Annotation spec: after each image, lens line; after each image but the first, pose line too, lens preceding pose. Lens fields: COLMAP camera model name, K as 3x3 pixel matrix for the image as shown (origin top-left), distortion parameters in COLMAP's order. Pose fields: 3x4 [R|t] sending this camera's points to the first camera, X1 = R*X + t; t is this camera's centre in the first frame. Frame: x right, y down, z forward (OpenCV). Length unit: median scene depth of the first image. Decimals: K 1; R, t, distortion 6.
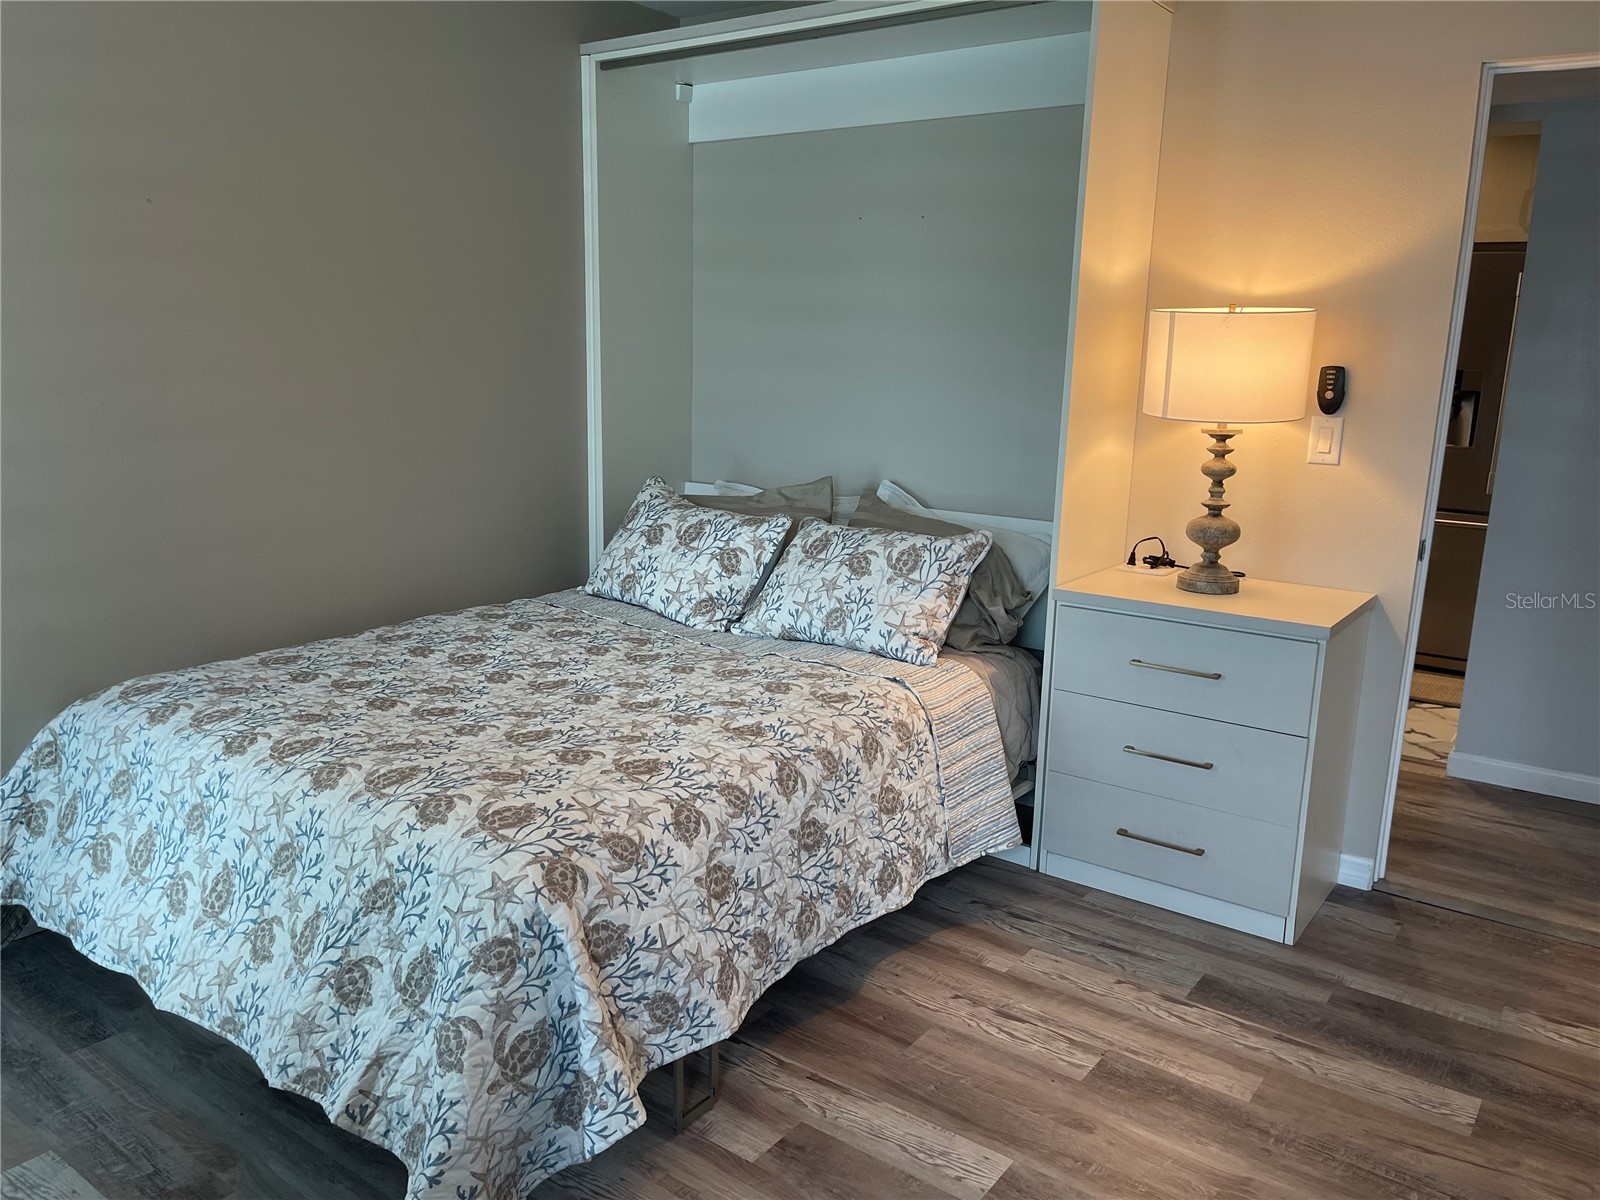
lens RADIAL K [[1209.7, 0, 798.8], [0, 1209.7, 599.7], [0, 0, 1]] dist [0.073263, -0.099369]
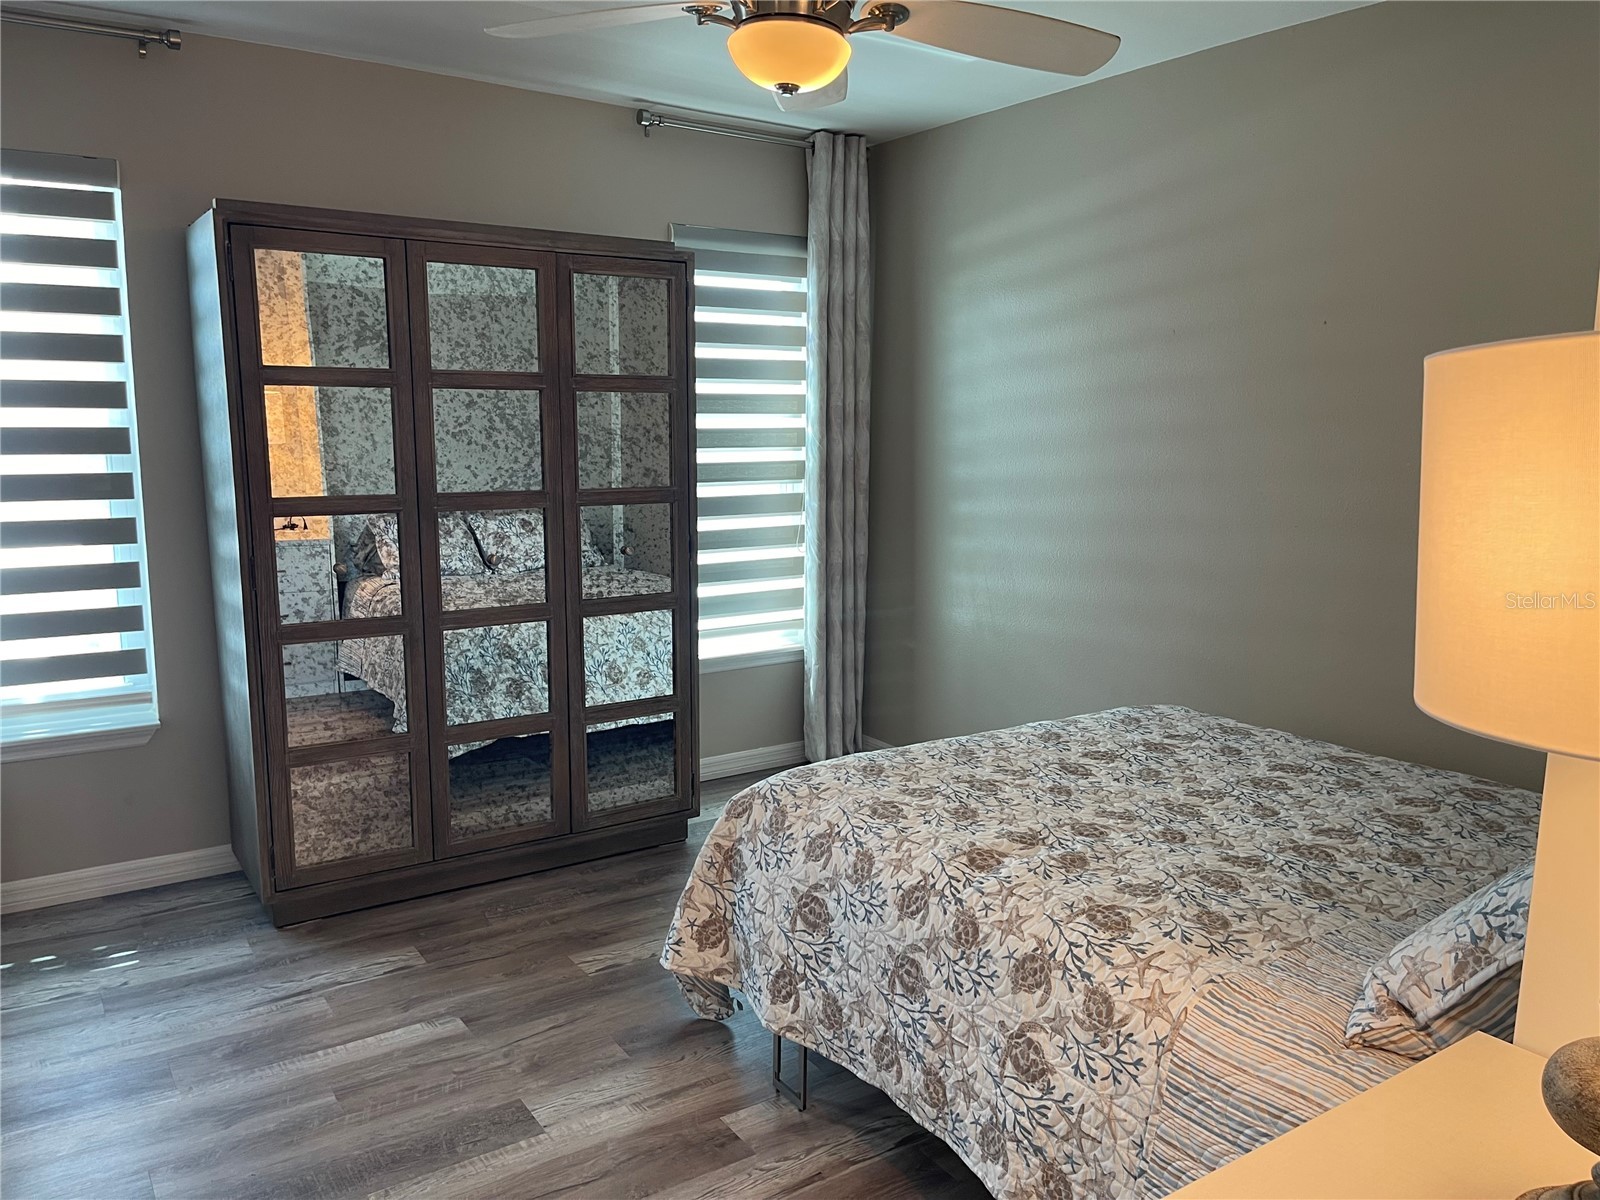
lens RADIAL K [[1209.7, 0, 798.8], [0, 1209.7, 601.8], [0, 0, 1]] dist [0.073263, -0.099369]
pose [[-0.349544, 0.118632, -0.929379, 0.810612], [-0.212740, 0.955992, 0.202042, -0.225782], [0.912448, 0.268339, -0.308923, 1.084865]]
